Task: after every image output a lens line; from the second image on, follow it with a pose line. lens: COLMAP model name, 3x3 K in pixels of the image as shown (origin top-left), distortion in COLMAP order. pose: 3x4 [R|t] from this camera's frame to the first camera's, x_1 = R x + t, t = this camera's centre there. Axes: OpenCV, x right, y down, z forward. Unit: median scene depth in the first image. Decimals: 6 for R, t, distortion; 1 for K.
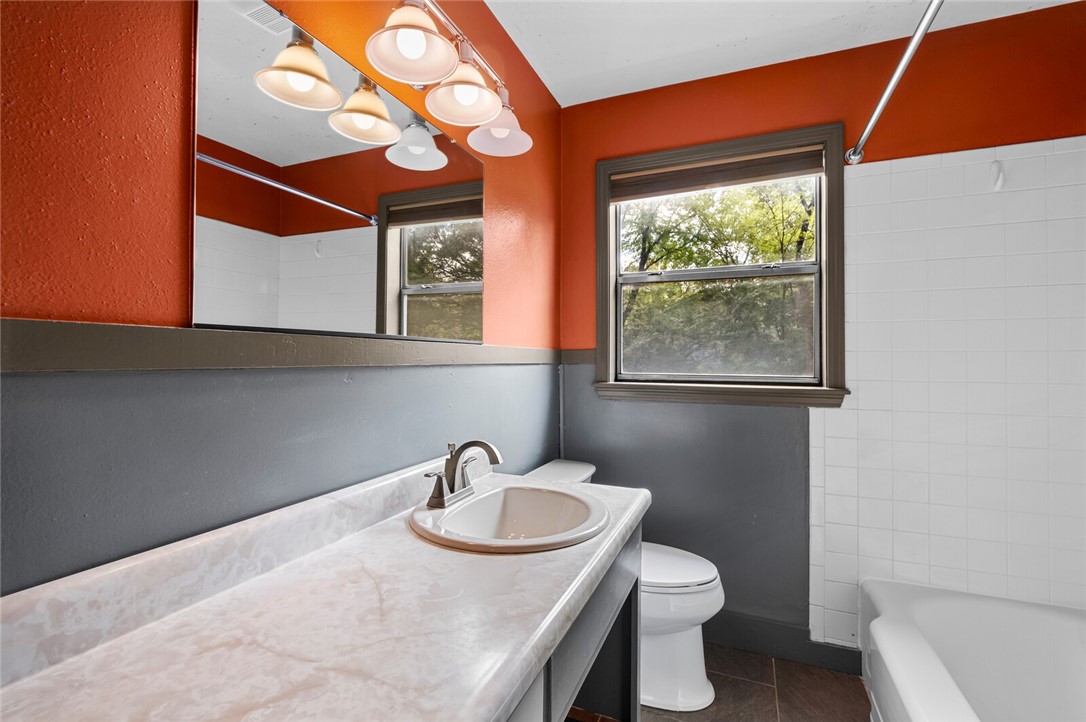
lens RADIAL K [[477.5, 0, 545.1], [0, 477.5, 340.9], [0, 0, 1]] dist [0.000076, -0.000380]
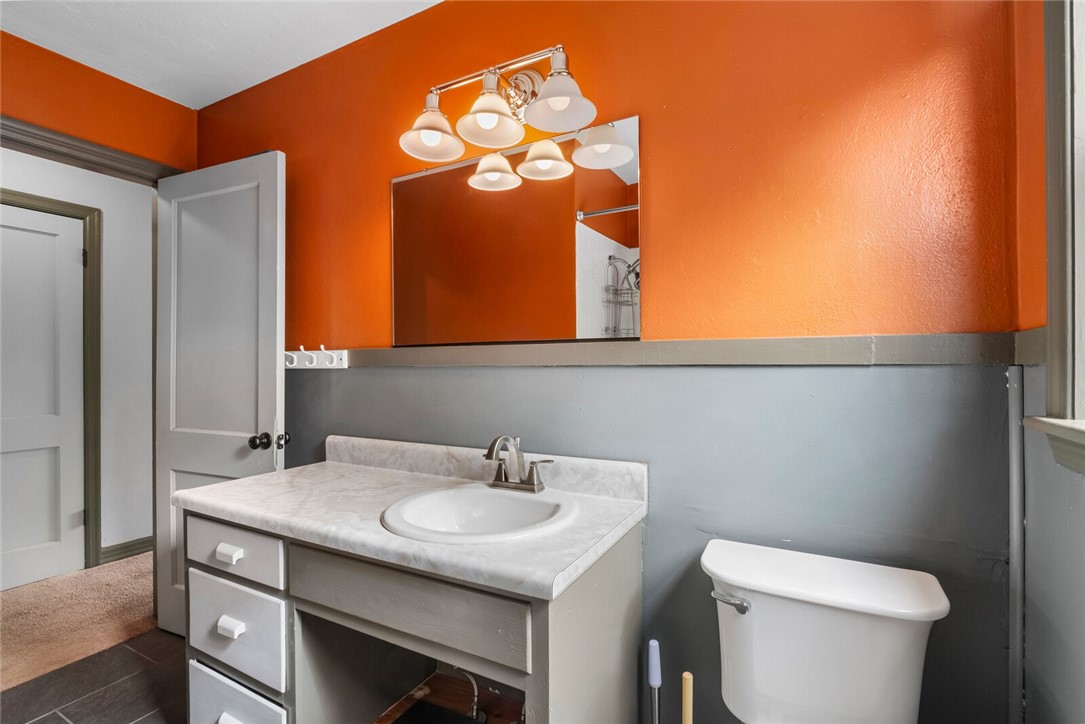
lens RADIAL K [[503.2, 0, 542.5], [0, 503.2, 362.0], [0, 0, 1]] dist [0.000361, -0.000080]
pose [[-0.101204, -0.006930, -0.994842, 1.231508], [0.043207, 0.999002, -0.011355, 0.079006], [0.993927, -0.044134, -0.100804, 1.562044]]
